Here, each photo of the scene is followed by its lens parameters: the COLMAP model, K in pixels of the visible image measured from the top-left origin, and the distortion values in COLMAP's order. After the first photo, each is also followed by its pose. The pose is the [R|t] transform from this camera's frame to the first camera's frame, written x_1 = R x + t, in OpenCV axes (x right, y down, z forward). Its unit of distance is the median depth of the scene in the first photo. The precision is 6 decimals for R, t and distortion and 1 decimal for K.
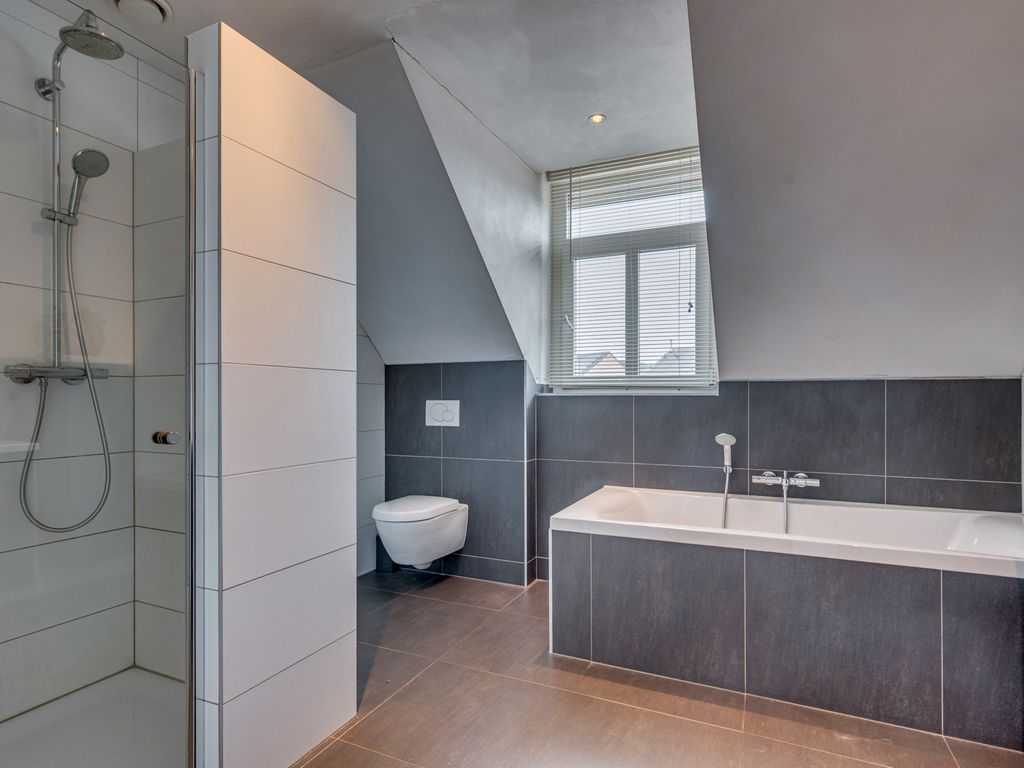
lens RADIAL K [[586.3, 0, 512.0], [0, 586.3, 384.0], [0, 0, 1]] dist [0.001118, 0.000921]
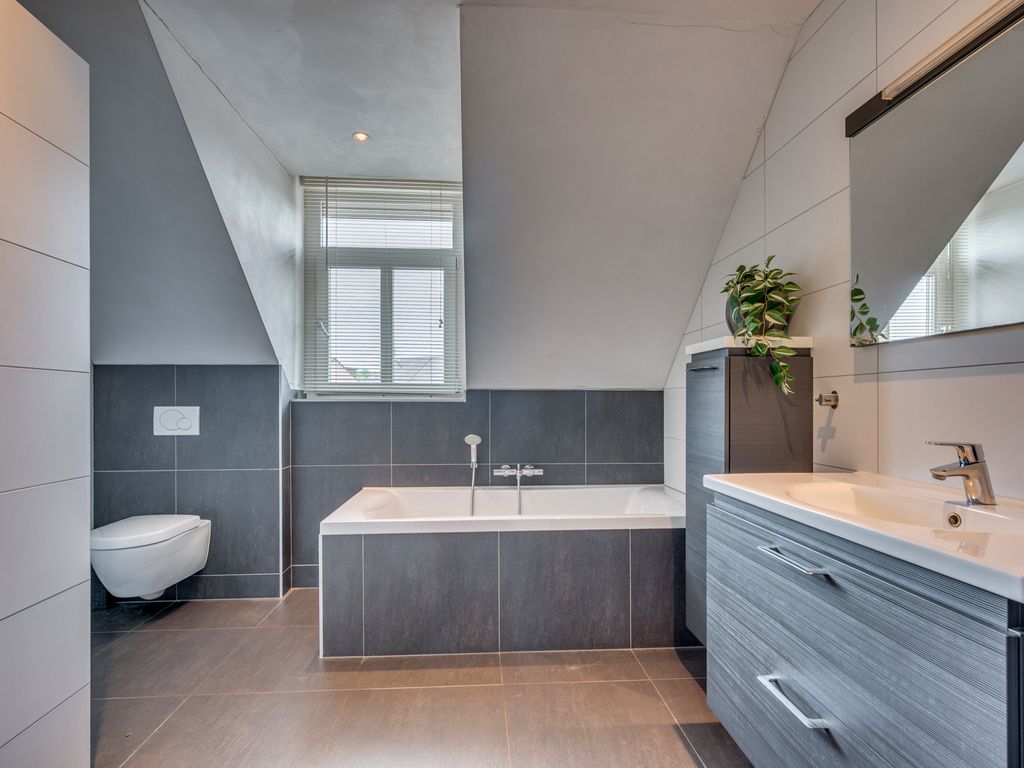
lens RADIAL K [[552.2, 0, 512.3], [0, 552.2, 387.5], [0, 0, 1]] dist [0.000875, 0.000053]
pose [[0.863072, 0.014245, 0.504879, -0.122119], [-0.012739, 0.999898, -0.006434, -0.002690], [-0.504920, -0.000879, 0.863166, 0.015262]]
